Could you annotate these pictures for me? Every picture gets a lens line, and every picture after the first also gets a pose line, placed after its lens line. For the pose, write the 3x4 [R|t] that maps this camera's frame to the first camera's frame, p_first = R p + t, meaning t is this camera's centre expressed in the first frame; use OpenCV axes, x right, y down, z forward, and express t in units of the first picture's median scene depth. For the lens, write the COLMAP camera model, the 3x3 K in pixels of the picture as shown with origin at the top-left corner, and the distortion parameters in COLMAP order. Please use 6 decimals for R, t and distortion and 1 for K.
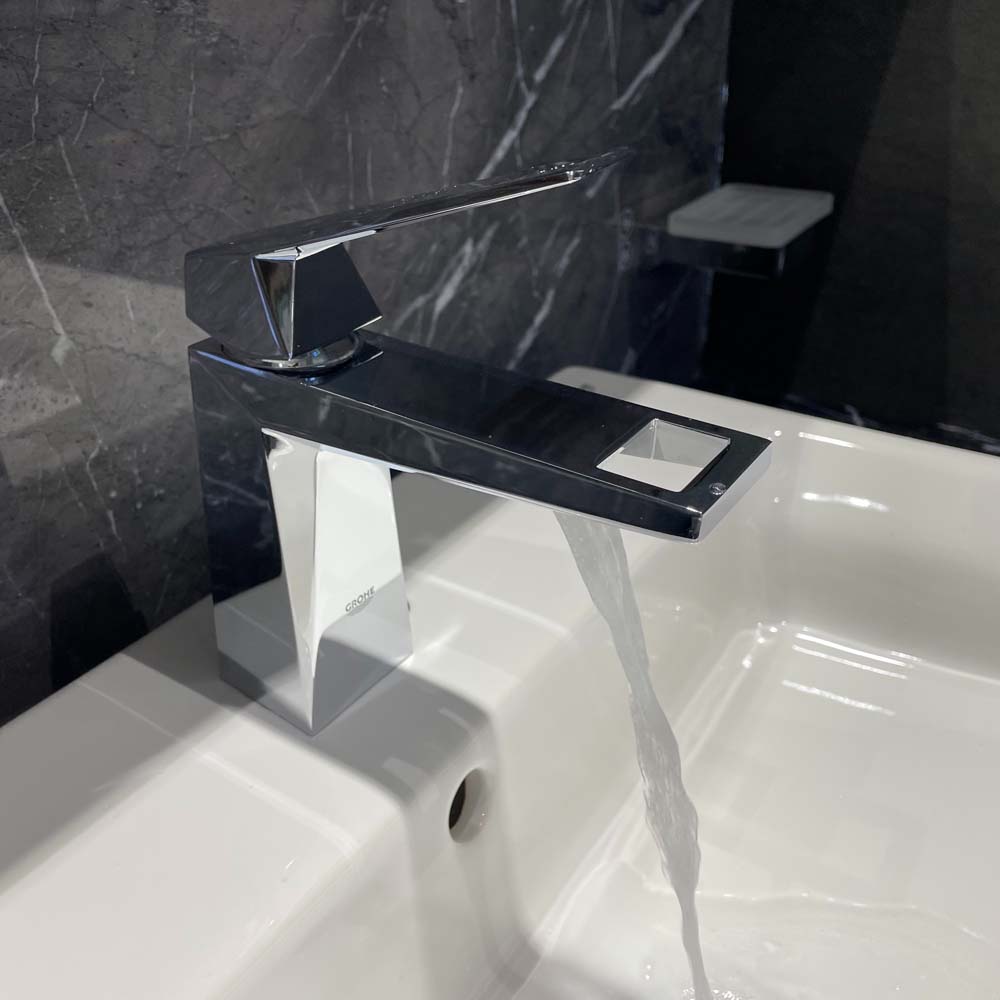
lens RADIAL K [[1025.1, 0, 504.3], [0, 1025.1, 499.2], [0, 0, 1]] dist [0.018137, 0.000000]
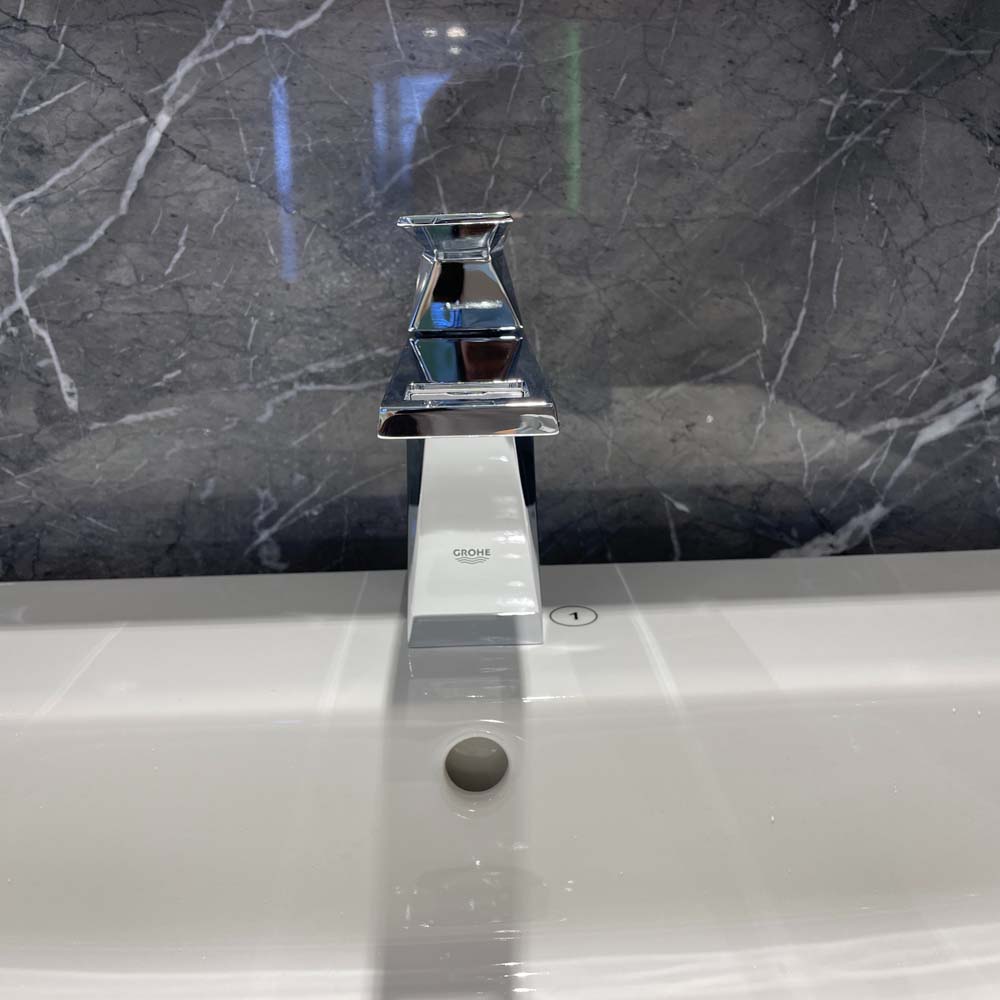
lens RADIAL K [[1025.1, 0, 519.8], [0, 1025.1, 505.9], [0, 0, 1]] dist [0.018137, 0.000000]
pose [[0.579500, 0.237973, -0.779454, 0.667517], [-0.379048, 0.925377, 0.000714, 0.014167], [0.721459, 0.295037, 0.626459, 0.229914]]
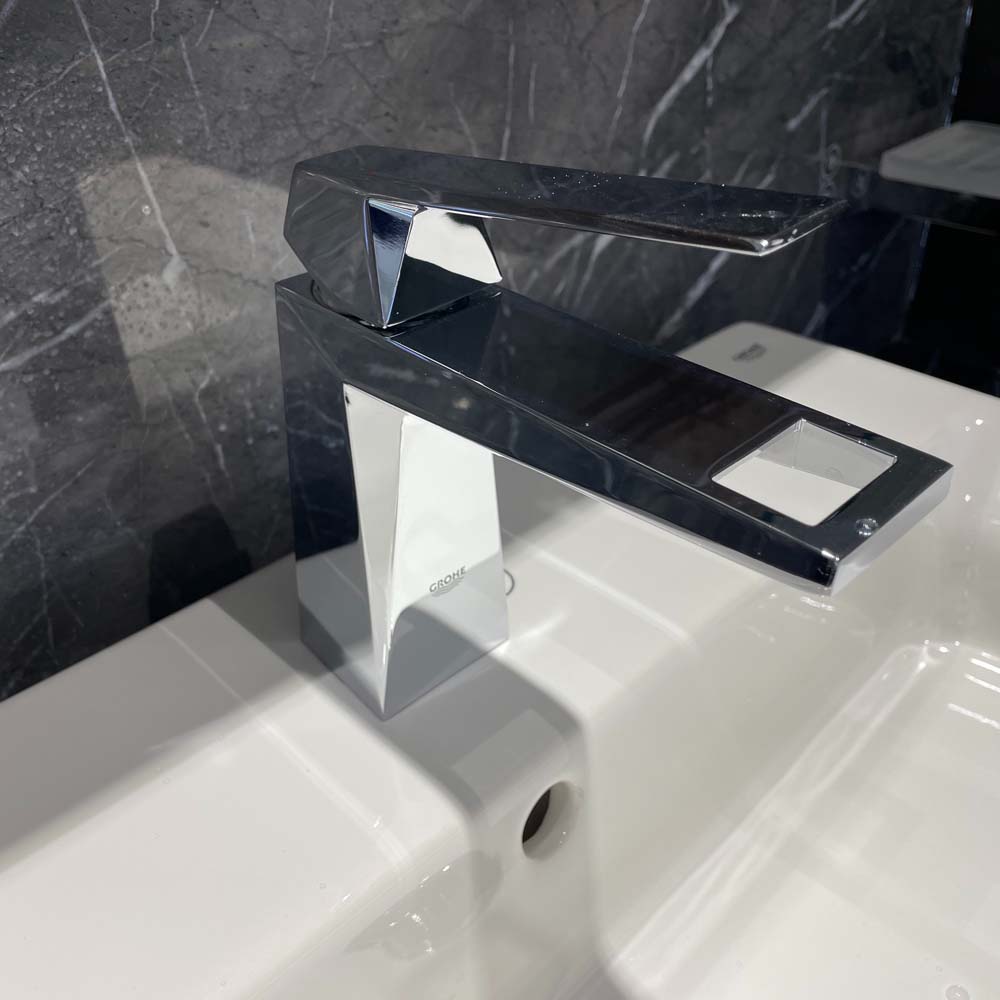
lens RADIAL K [[1025.1, 0, 494.8], [0, 1025.1, 500.1], [0, 0, 1]] dist [0.018137, 0.000000]
pose [[0.978734, 0.107208, -0.174887, 0.039328], [-0.095236, 0.992588, 0.075493, -0.034525], [0.181684, -0.057233, 0.981690, 0.113560]]
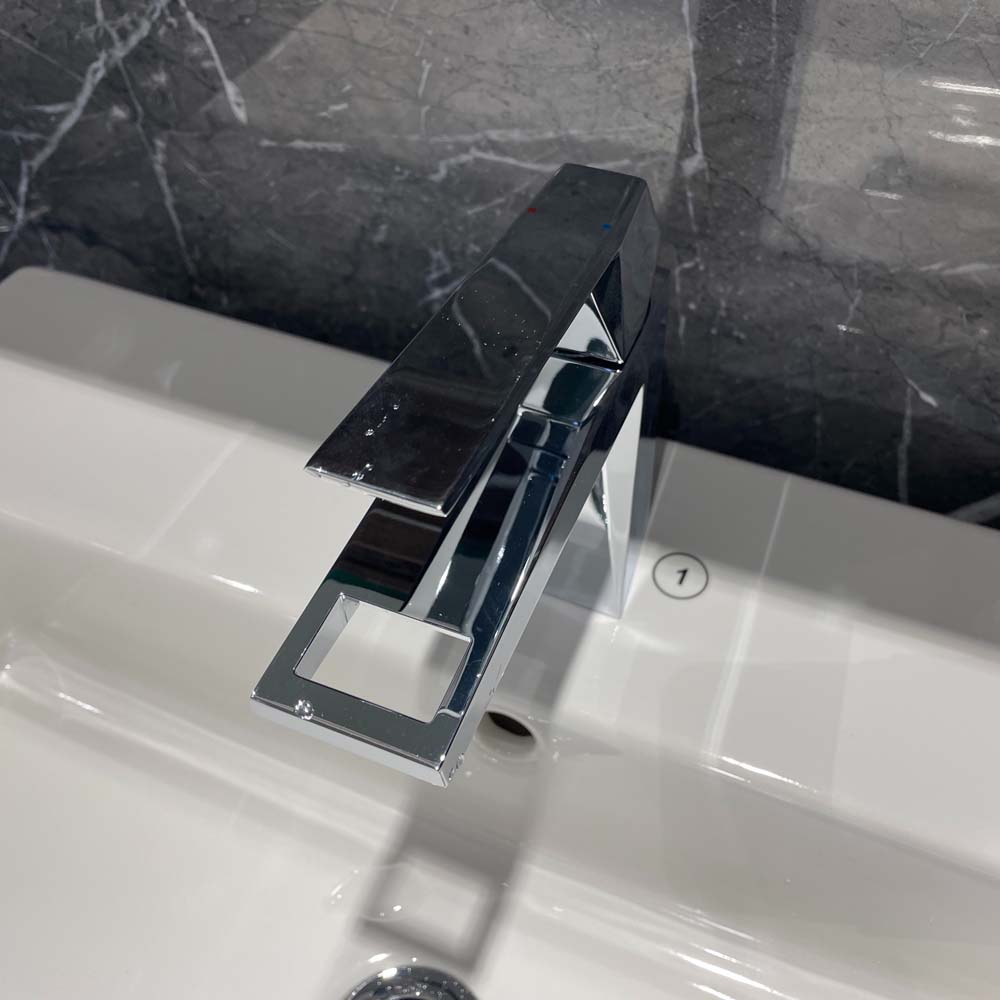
lens RADIAL K [[1025.1, 0, 508.3], [0, 1025.1, 506.4], [0, 0, 1]] dist [0.018137, 0.000000]
pose [[0.173578, 0.763741, -0.621748, 0.391759], [-0.451689, 0.622751, 0.638873, -0.464538], [0.875127, 0.169943, 0.453069, 0.410049]]
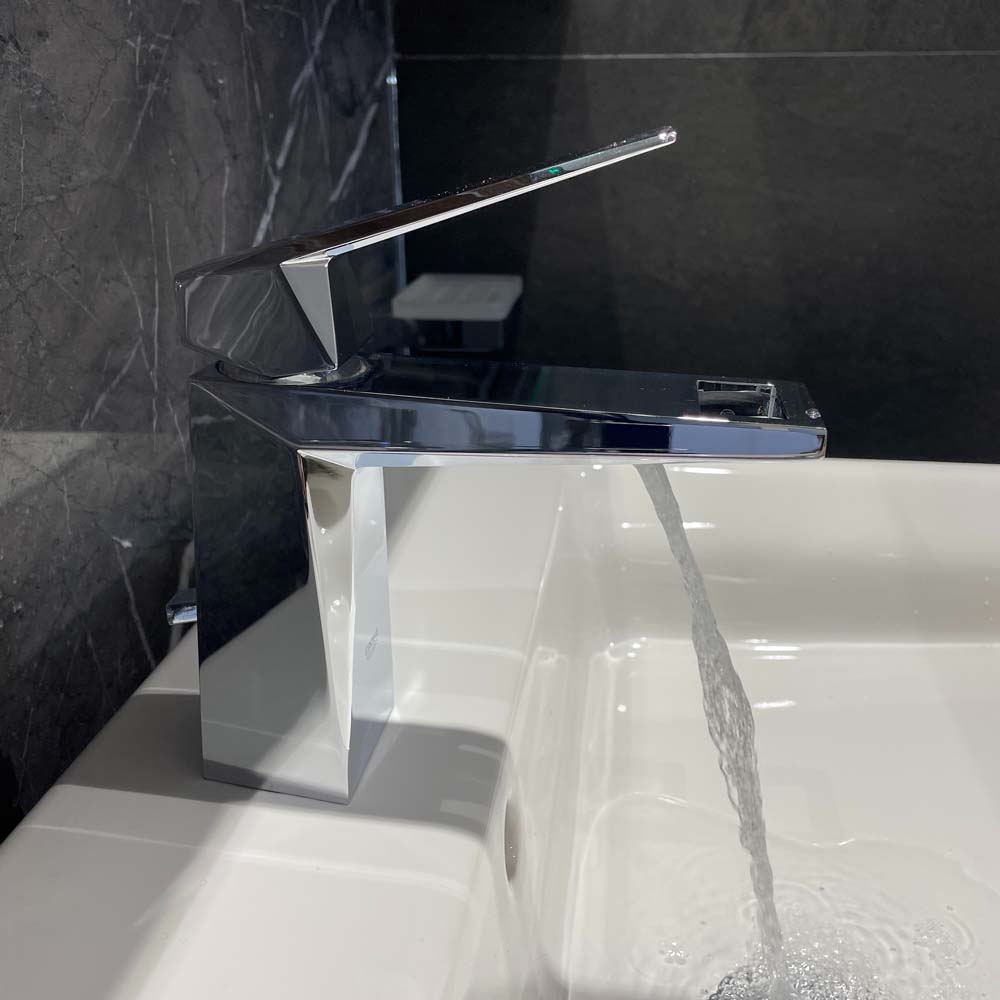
lens RADIAL K [[1025.1, 0, 504.5], [0, 1025.1, 495.0], [0, 0, 1]] dist [0.018137, 0.000000]
pose [[0.908187, -0.146841, 0.391962, -0.311413], [0.198010, 0.975755, -0.093247, 0.065339], [-0.368766, 0.162298, 0.915244, 0.073160]]
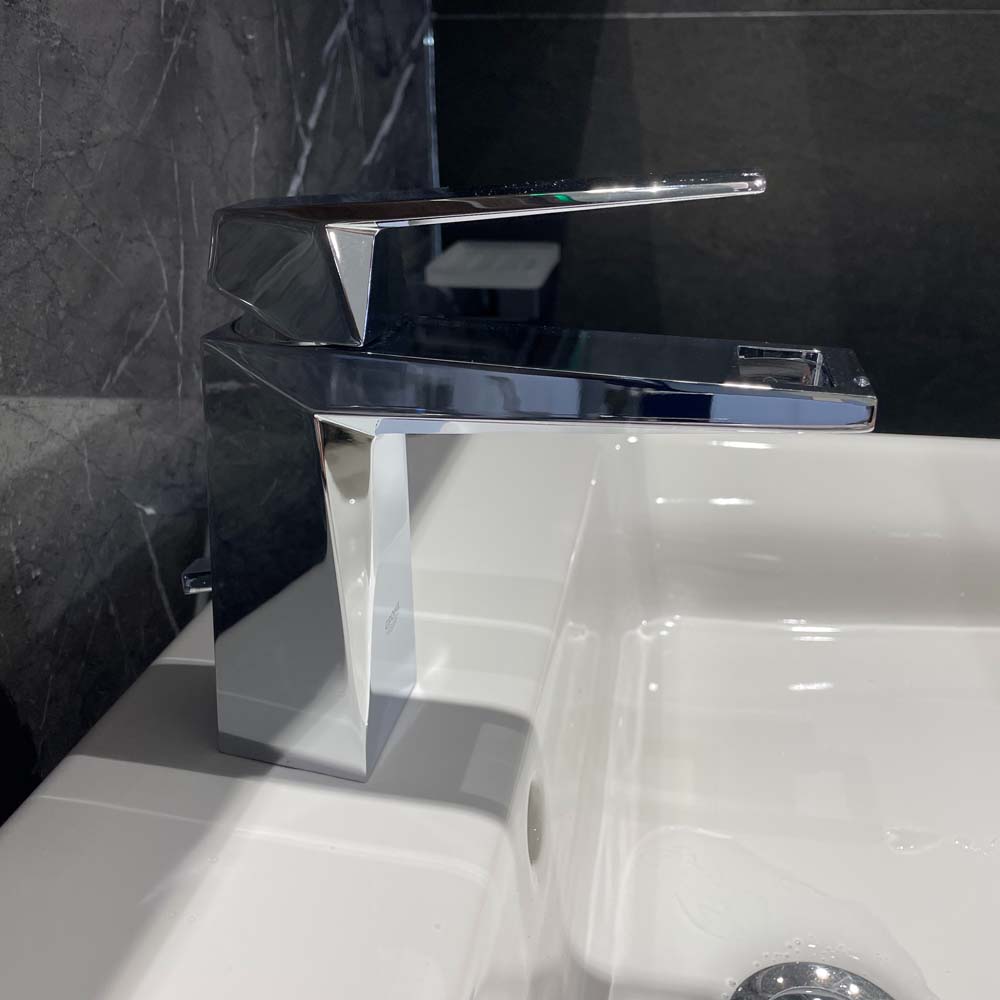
lens RADIAL K [[1025.1, 0, 500.4], [0, 1025.1, 497.5], [0, 0, 1]] dist [0.018137, 0.000000]
pose [[0.925055, -0.144175, 0.351407, -0.292027], [0.180807, 0.980763, -0.073574, 0.066217], [-0.334039, 0.131597, 0.933328, 0.102550]]
